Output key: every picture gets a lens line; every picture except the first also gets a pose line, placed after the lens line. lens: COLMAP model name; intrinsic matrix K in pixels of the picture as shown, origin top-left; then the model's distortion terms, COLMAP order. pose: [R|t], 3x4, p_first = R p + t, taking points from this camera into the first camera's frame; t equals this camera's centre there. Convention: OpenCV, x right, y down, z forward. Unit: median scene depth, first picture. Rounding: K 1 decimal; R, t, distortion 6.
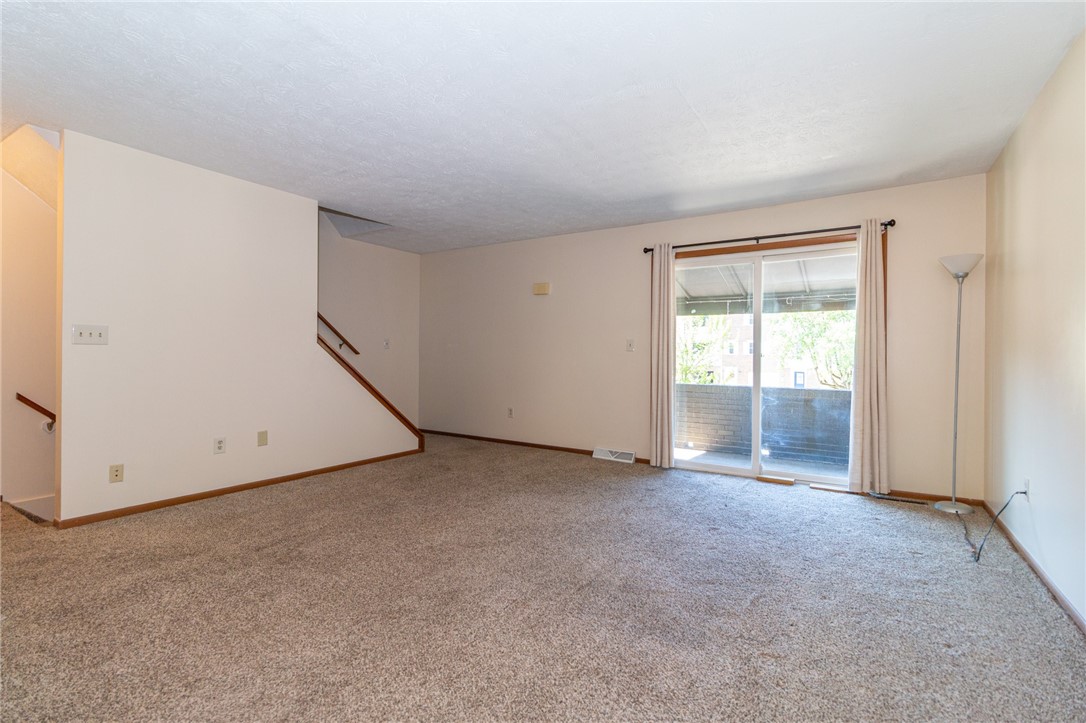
lens RADIAL K [[500.1, 0, 543.6], [0, 500.1, 354.3], [0, 0, 1]] dist [0.000688, 0.001144]
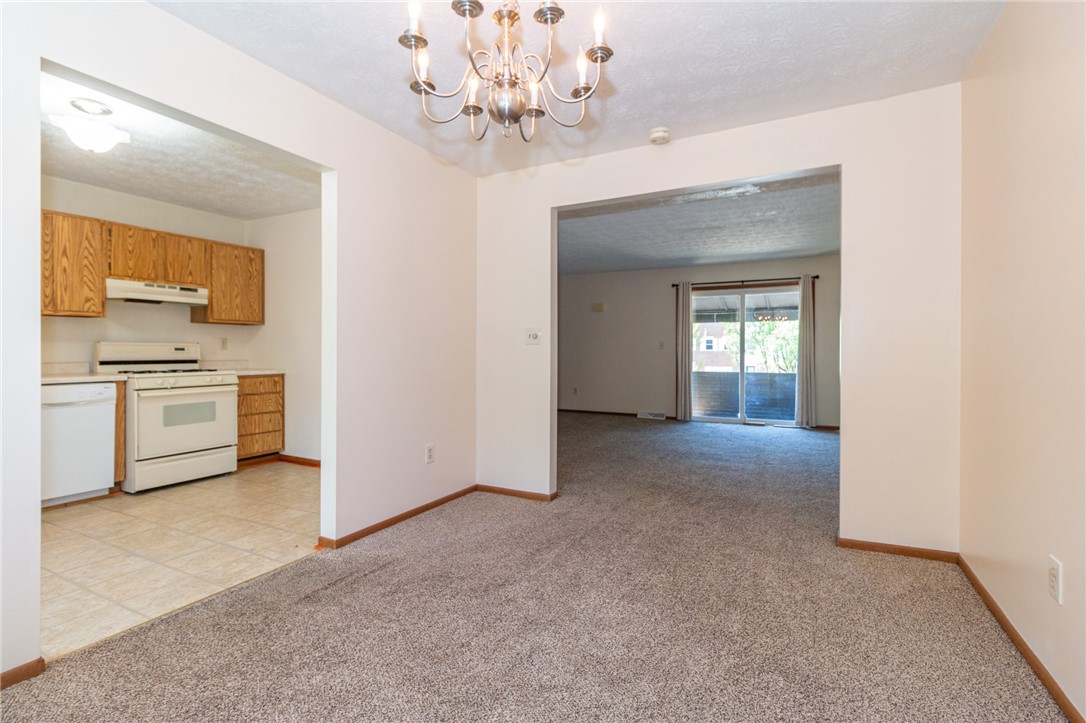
lens RADIAL K [[508.0, 0, 546.1], [0, 508.0, 354.0], [0, 0, 1]] dist [0.002503, 0.001435]
pose [[0.995383, -0.007646, 0.095679, -0.371521], [0.007175, 0.999960, 0.005263, -0.000483], [-0.095715, -0.004552, 0.995398, -0.599039]]
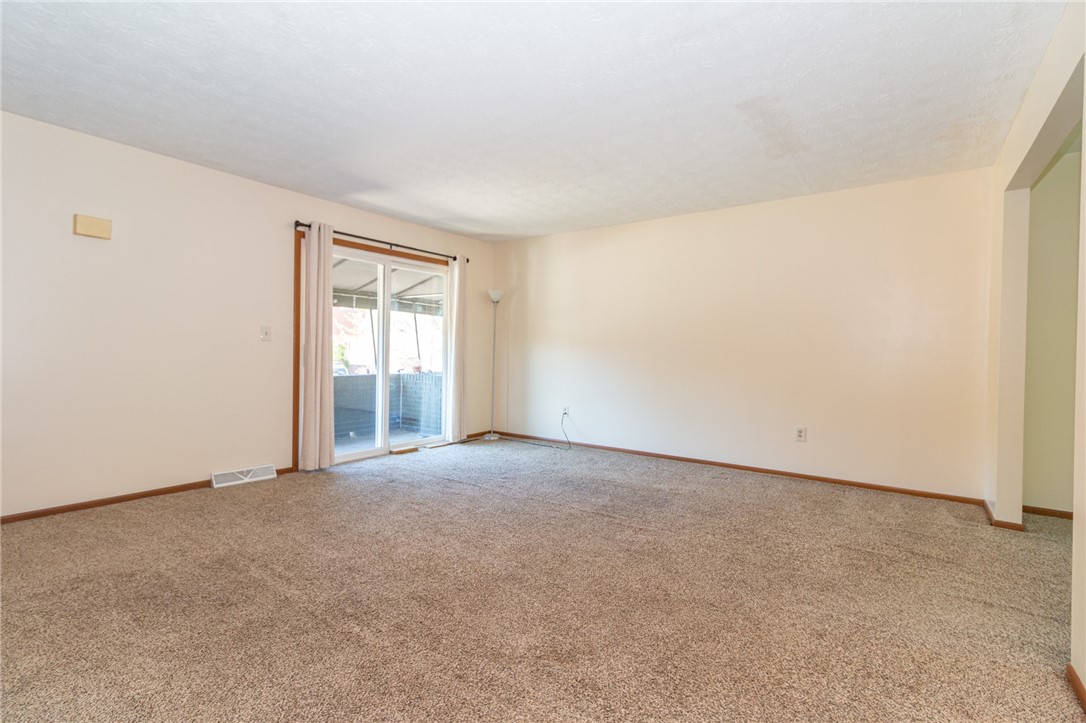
lens RADIAL K [[508.0, 0, 546.1], [0, 508.0, 354.0], [0, 0, 1]] dist [0.002503, 0.001435]
pose [[0.037807, -0.015257, 0.999169, -0.683753], [-0.015884, 0.999748, 0.015867, -0.005464], [-0.999159, -0.016471, 0.037555, 0.565340]]
